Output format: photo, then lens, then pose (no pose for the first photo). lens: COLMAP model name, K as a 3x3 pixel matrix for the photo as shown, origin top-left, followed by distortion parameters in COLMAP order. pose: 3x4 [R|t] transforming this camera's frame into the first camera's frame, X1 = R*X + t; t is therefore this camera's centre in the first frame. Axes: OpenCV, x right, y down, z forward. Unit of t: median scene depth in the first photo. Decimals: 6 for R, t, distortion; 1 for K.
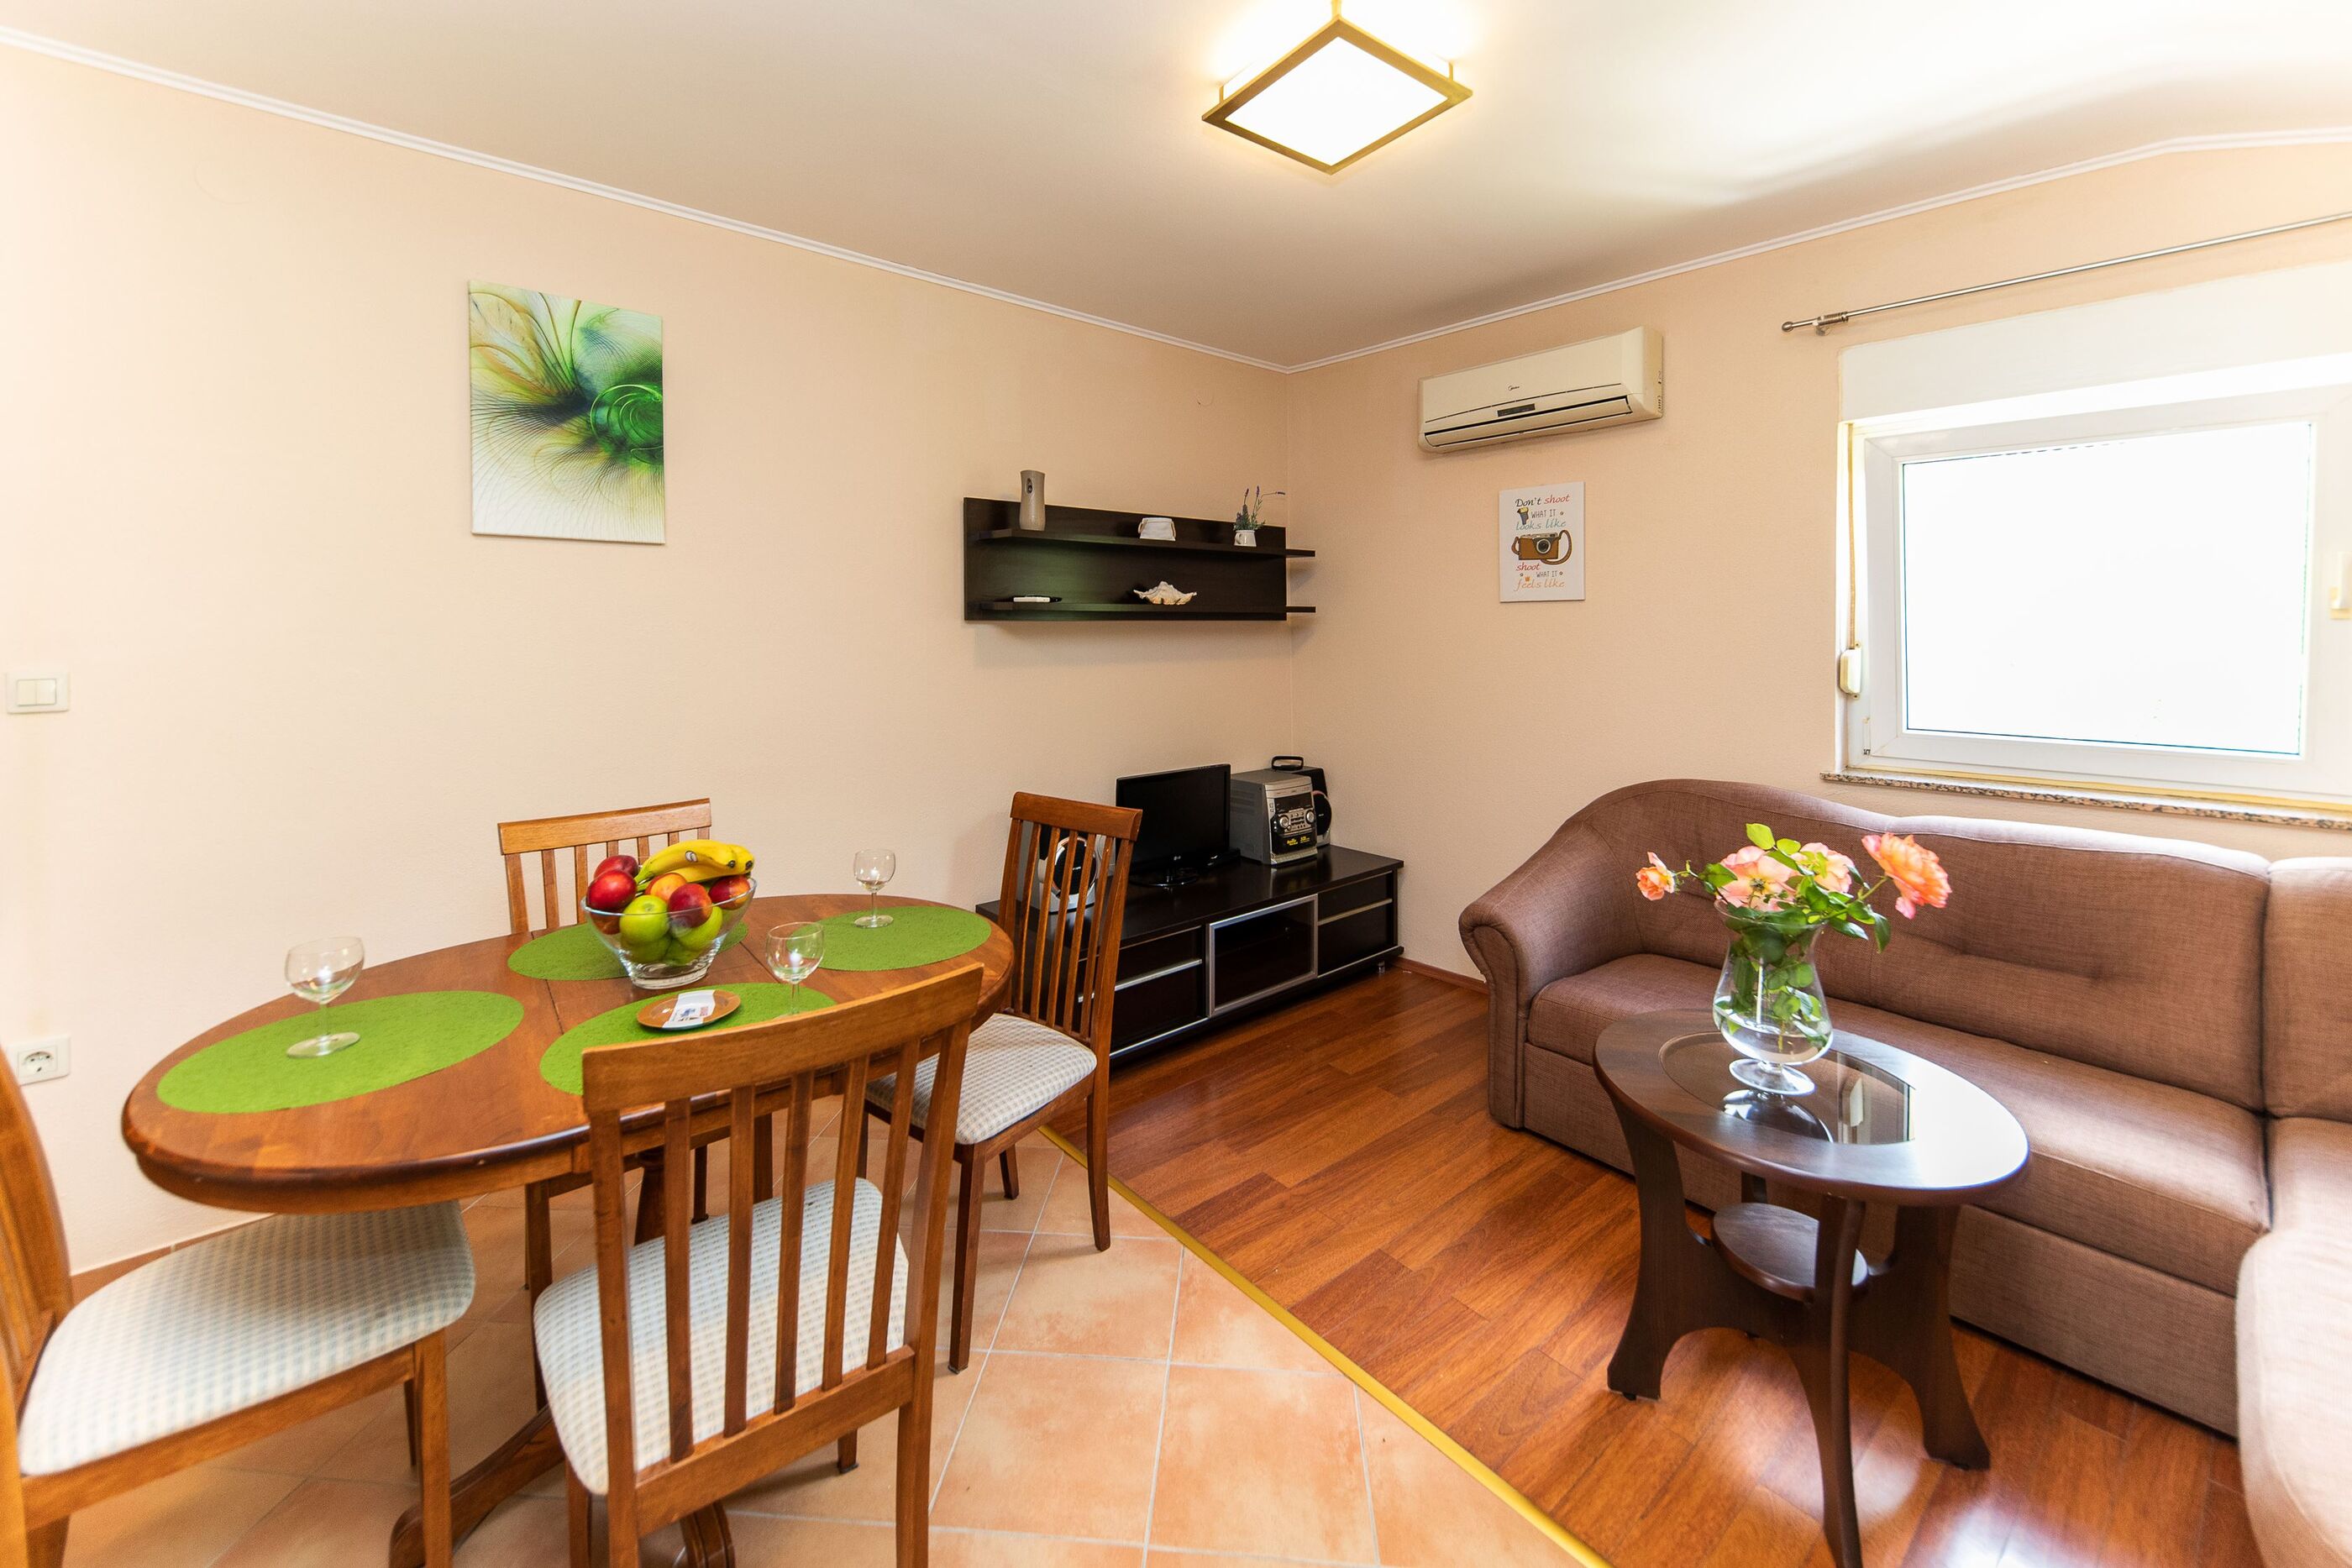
lens RADIAL K [[919.4, 0, 1170.3], [0, 919.4, 641.4], [0, 0, 1]] dist [0.001666, -0.000076]
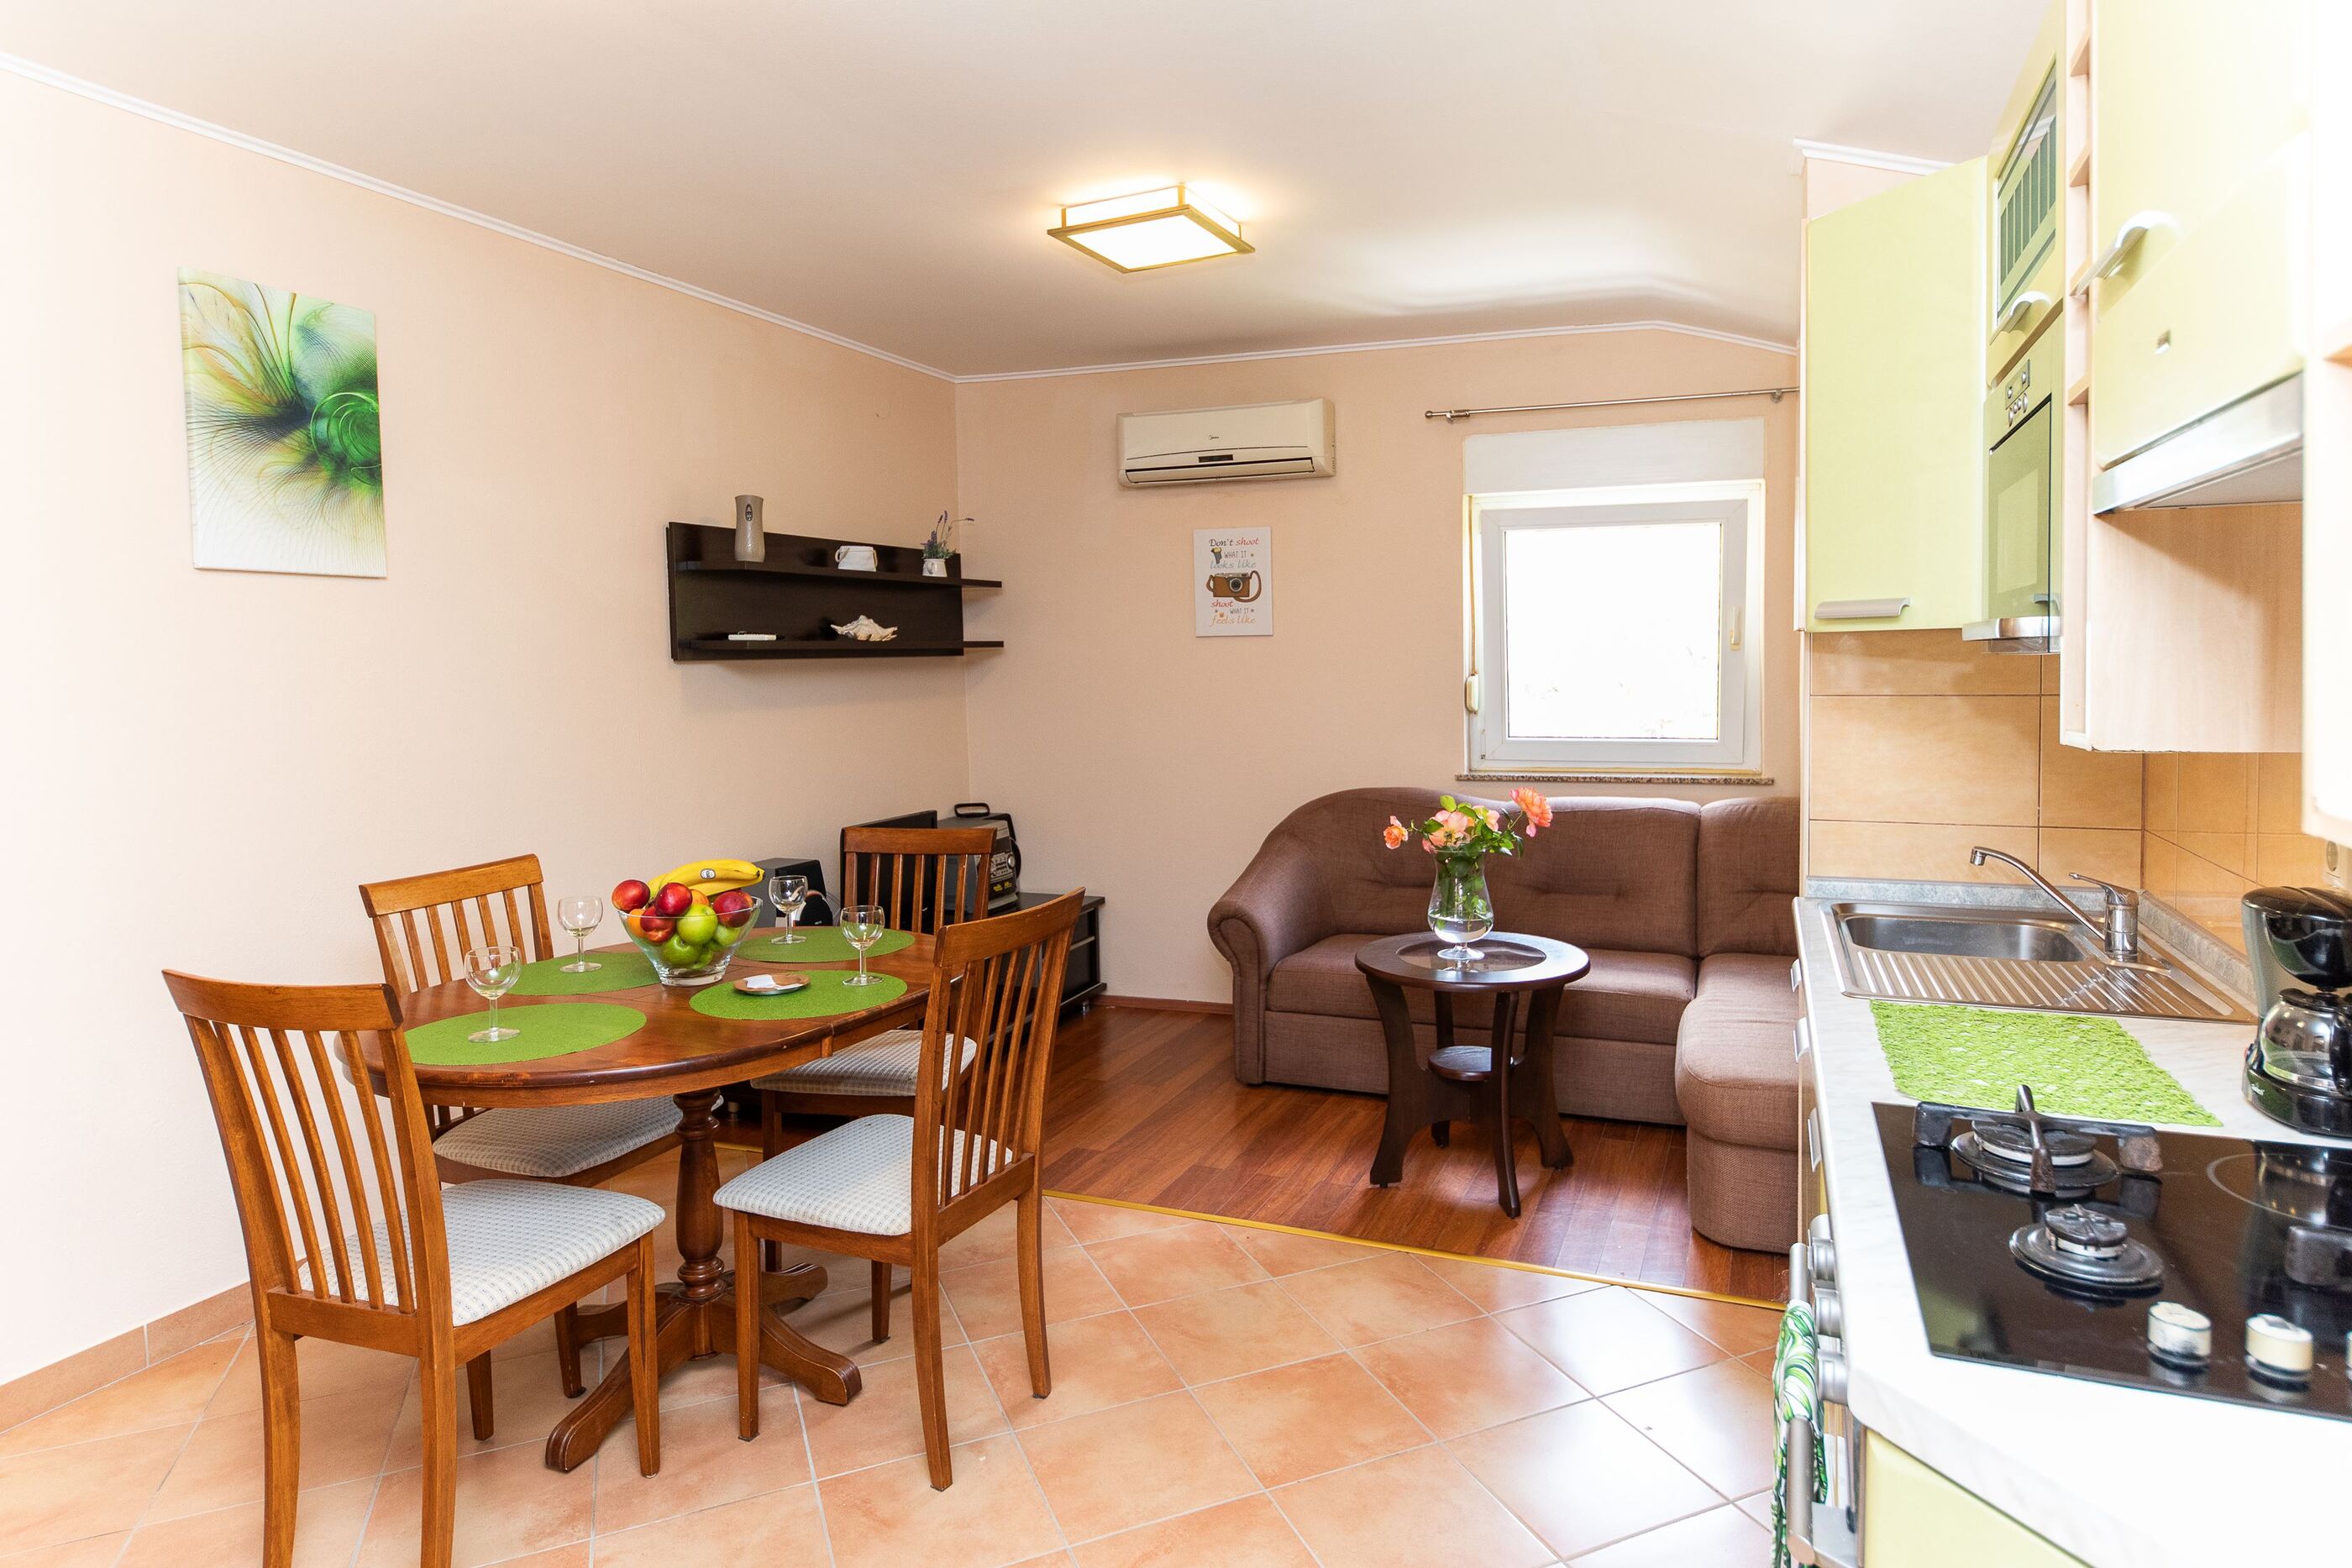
lens RADIAL K [[1350.3, 0, 1187.0], [0, 1350.3, 712.4], [0, 0, 1]] dist [-0.001855, -0.000644]
pose [[0.889245, -0.030291, 0.456428, -0.447453], [0.019418, 0.999405, 0.028495, -0.000804], [-0.457019, -0.016476, 0.889304, -0.457872]]
